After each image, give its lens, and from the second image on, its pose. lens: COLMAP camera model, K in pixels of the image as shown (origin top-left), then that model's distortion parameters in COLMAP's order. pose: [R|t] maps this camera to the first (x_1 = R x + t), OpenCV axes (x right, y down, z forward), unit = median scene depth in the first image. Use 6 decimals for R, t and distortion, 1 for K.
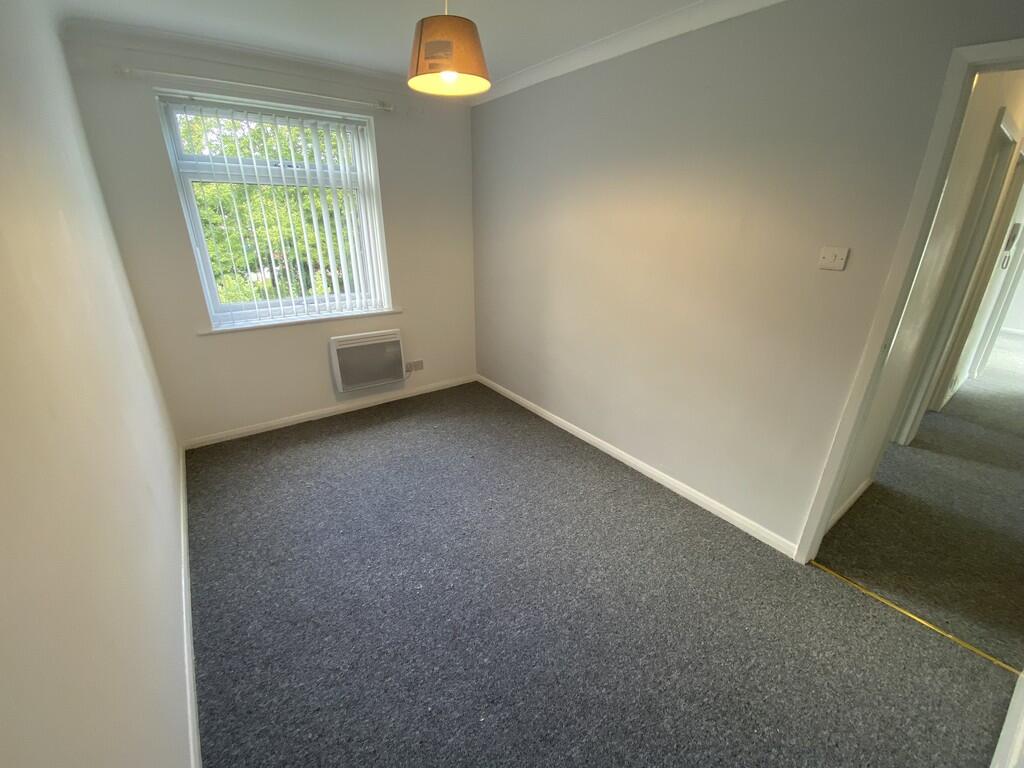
lens RADIAL K [[422.1, 0, 510.2], [0, 422.1, 381.9], [0, 0, 1]] dist [0.003665, -0.002287]
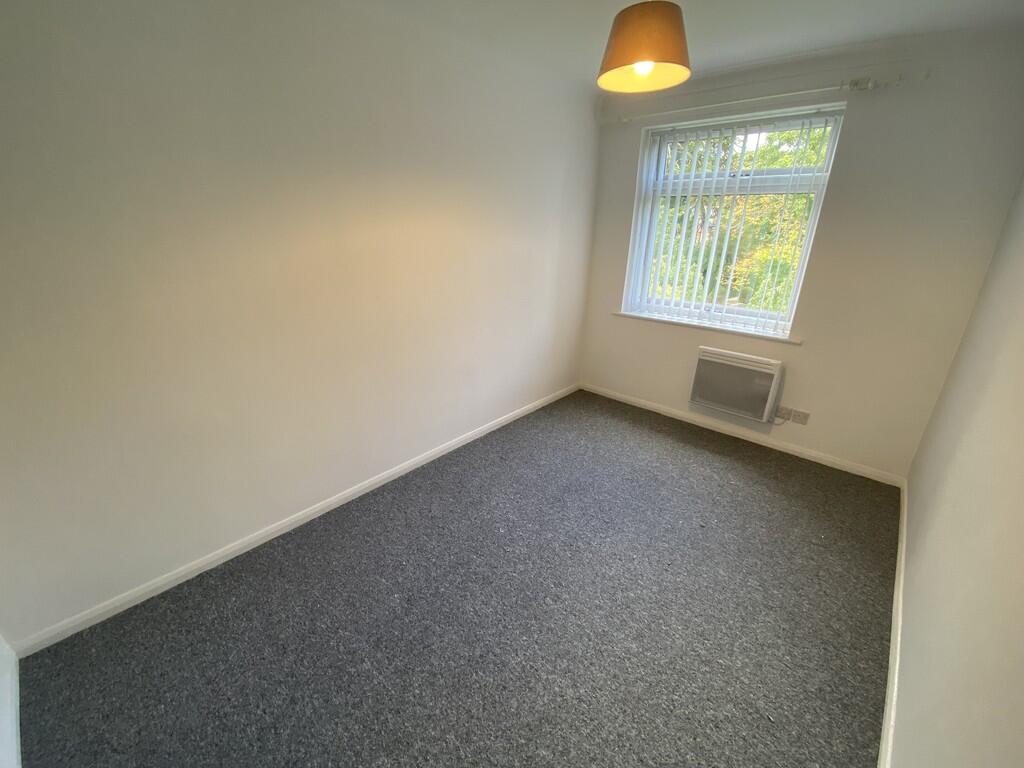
lens RADIAL K [[422.1, 0, 507.6], [0, 422.1, 382.6], [0, 0, 1]] dist [0.003665, -0.002287]
pose [[0.176884, 0.339476, -0.923833, 0.443163], [-0.363294, 0.894871, 0.259274, -0.120792], [0.914729, 0.289762, 0.281618, 0.335632]]
